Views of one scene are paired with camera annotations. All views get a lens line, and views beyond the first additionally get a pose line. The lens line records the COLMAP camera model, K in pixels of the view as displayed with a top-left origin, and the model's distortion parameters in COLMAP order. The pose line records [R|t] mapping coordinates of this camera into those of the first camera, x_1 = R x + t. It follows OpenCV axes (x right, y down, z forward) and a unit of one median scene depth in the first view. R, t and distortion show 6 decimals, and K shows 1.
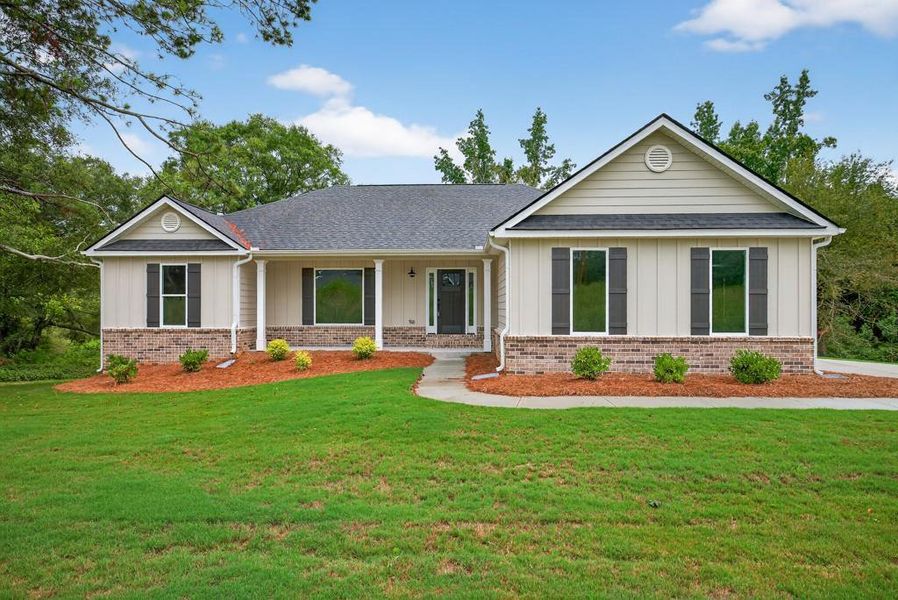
lens RADIAL K [[475.4, 0, 451.5], [0, 475.4, 301.6], [0, 0, 1]] dist [-0.001353, -0.000047]
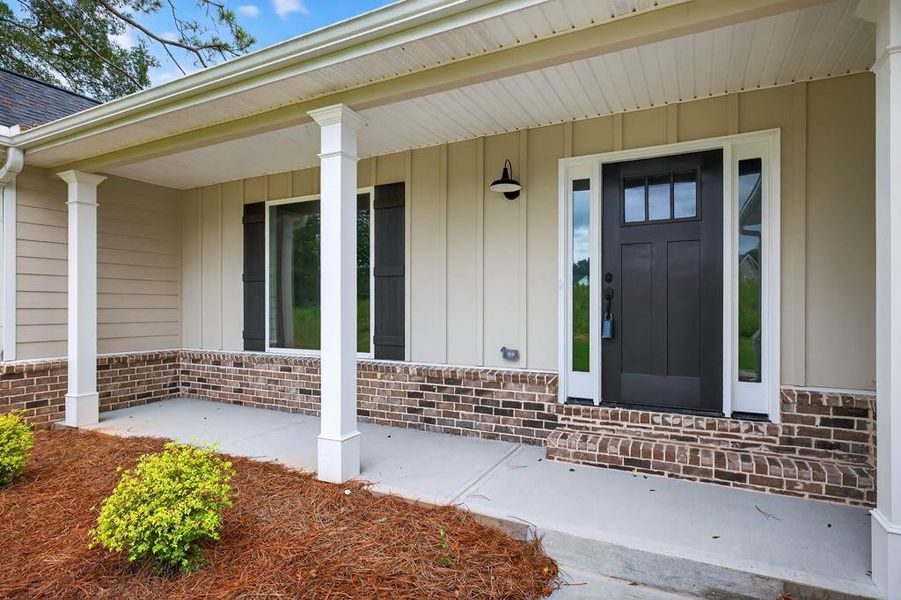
lens RADIAL K [[450.1, 0, 463.6], [0, 450.1, 312.4], [0, 0, 1]] dist [-0.000358, 0.000016]
pose [[0.919793, 0.003861, -0.392384, -0.002867], [-0.000638, 0.999965, 0.008344, 0.017767], [0.392403, -0.007425, 0.919764, 0.875160]]
